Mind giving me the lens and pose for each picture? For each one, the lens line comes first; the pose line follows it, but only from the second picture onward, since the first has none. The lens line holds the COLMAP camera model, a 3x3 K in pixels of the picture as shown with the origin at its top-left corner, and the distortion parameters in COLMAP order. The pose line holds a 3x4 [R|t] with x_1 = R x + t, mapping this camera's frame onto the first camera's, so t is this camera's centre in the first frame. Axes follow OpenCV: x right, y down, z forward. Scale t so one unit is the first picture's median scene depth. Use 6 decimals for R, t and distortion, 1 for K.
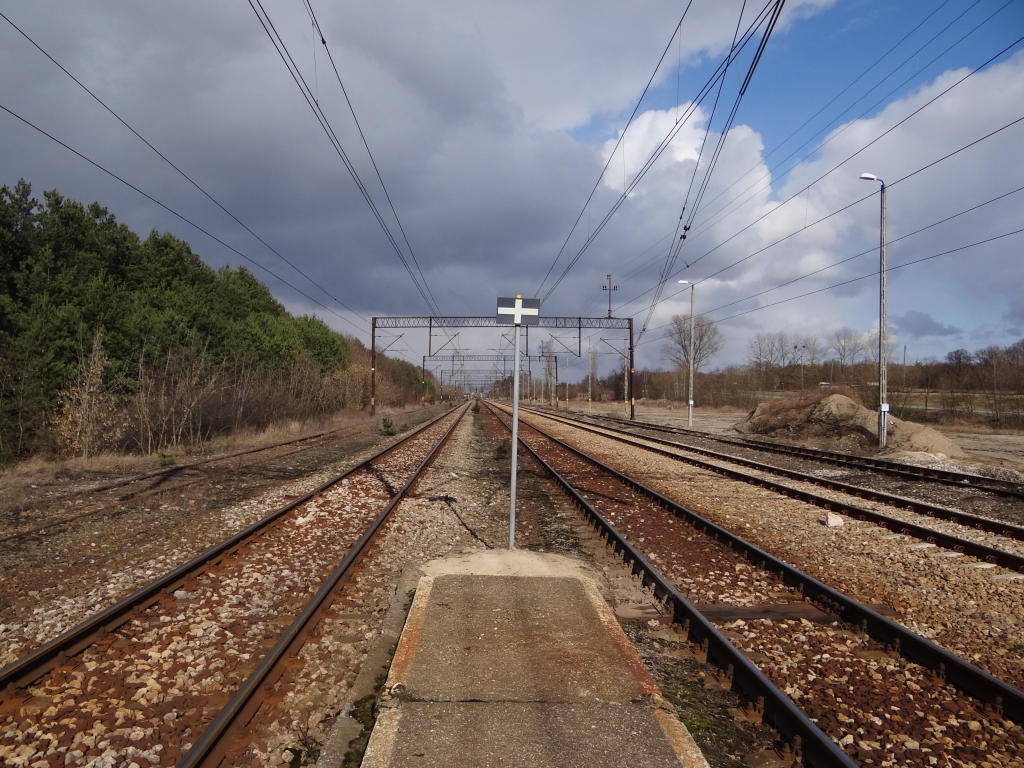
lens RADIAL K [[783.1, 0, 512.1], [0, 783.1, 386.1], [0, 0, 1]] dist [0.002231, 0.001255]
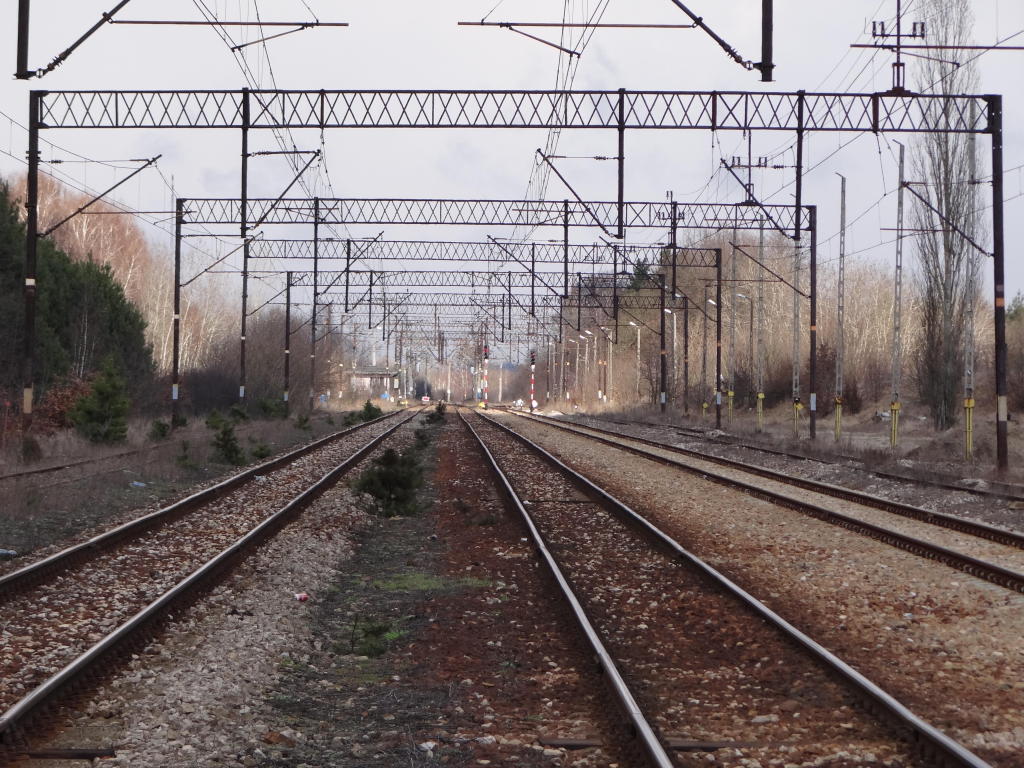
lens RADIAL K [[5680.5, 0, 512.1], [0, 5680.5, 383.7], [0, 0, 1]] dist [0.399208, 0.000000]
pose [[0.999456, 0.014676, -0.029540, 0.011445], [-0.014335, 0.999828, 0.011738, -0.002306], [0.029707, -0.011308, 0.999495, -0.225213]]
